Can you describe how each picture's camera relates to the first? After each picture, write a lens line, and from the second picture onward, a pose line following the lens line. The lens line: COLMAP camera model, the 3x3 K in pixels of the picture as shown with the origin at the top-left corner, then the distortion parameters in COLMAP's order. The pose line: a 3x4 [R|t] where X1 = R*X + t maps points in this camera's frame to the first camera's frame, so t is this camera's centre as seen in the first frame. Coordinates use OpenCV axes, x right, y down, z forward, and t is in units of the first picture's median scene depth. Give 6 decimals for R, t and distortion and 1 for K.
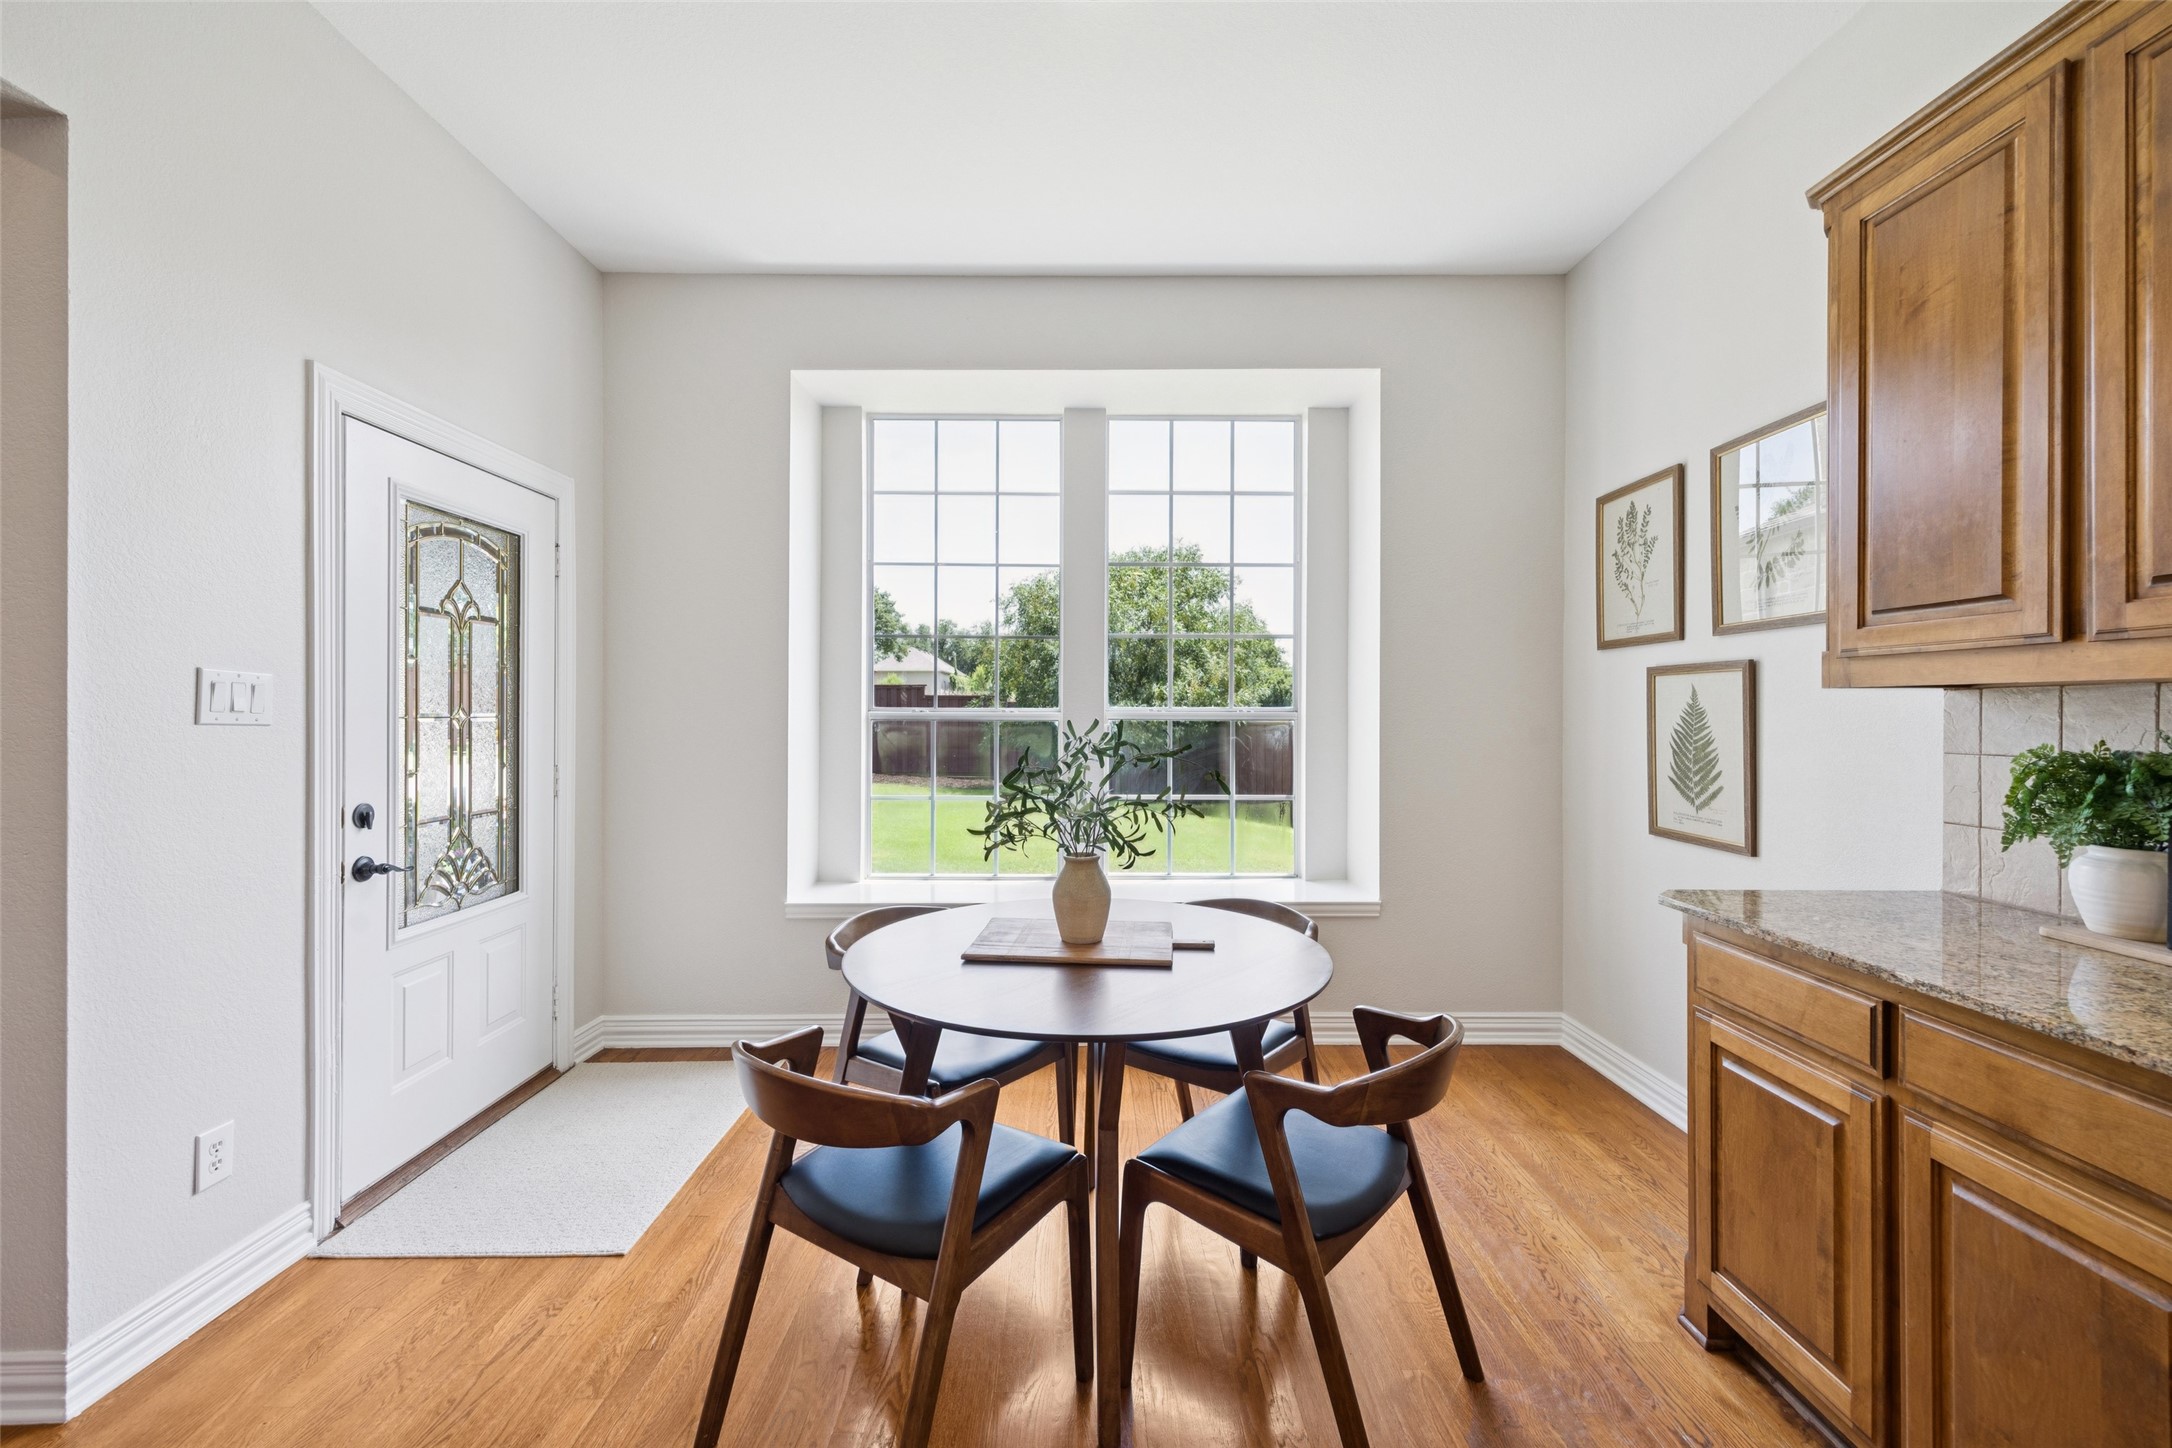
lens RADIAL K [[880.4, 0, 1086.8], [0, 880.4, 716.1], [0, 0, 1]] dist [0.012166, -0.000597]
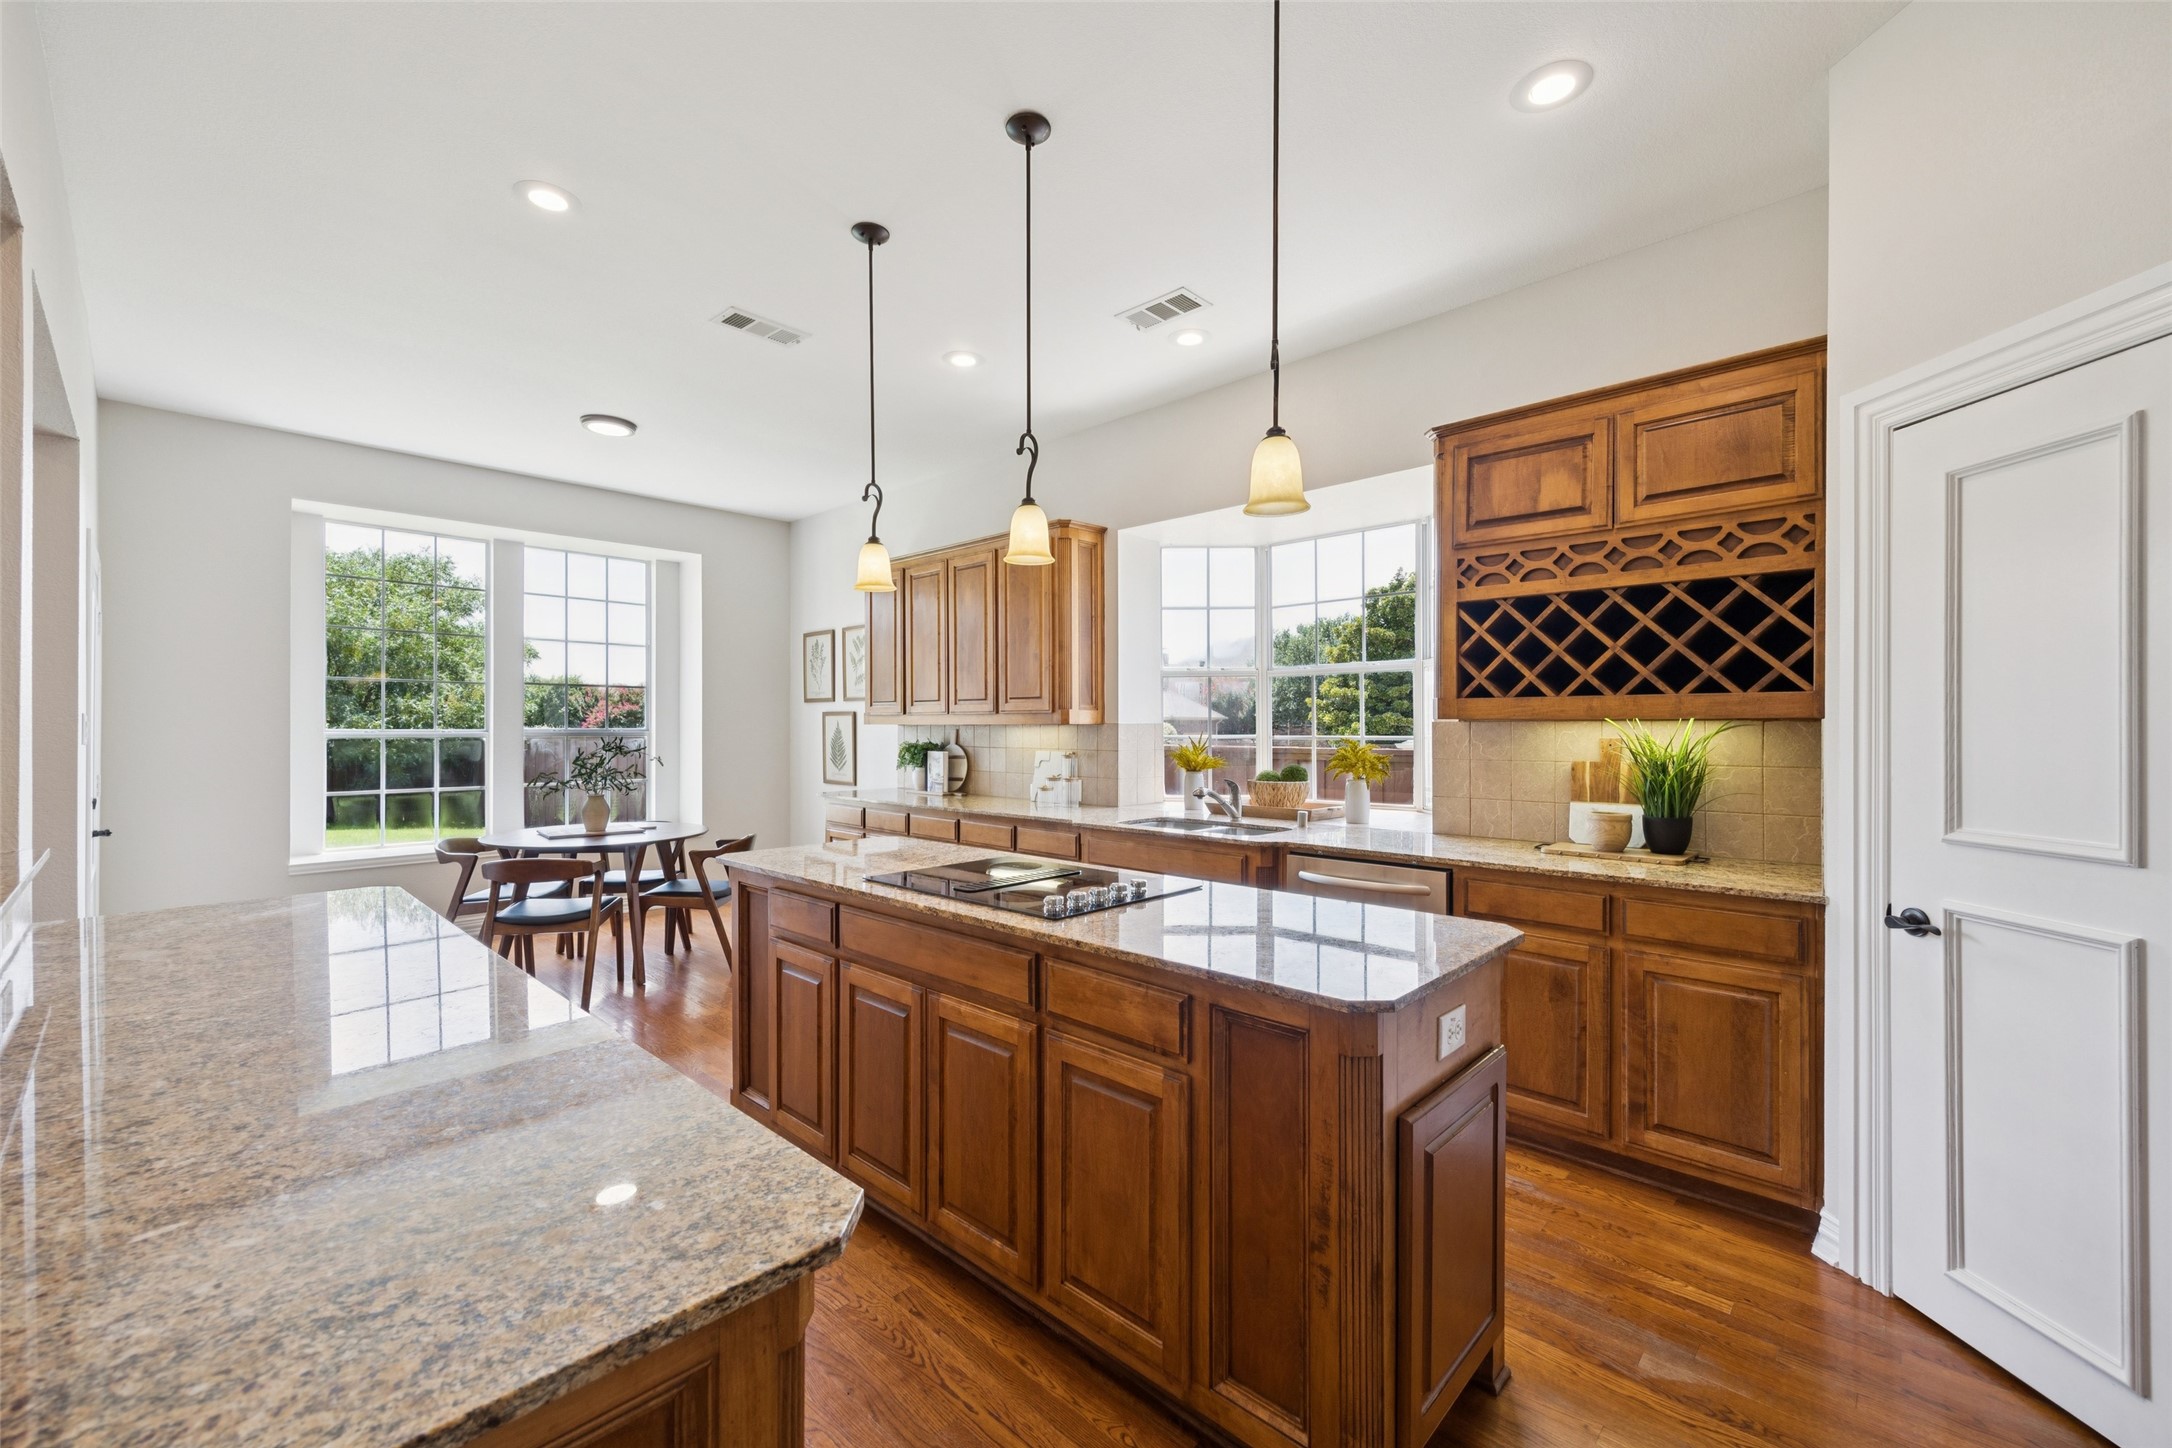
lens RADIAL K [[880.4, 0, 1083.2], [0, 880.4, 727.9], [0, 0, 1]] dist [0.012166, -0.000597]
pose [[0.690587, -0.002281, 0.723246, -0.595775], [0.002449, 0.999997, 0.000815, -0.013199], [-0.723245, 0.001208, 0.690590, -1.145214]]
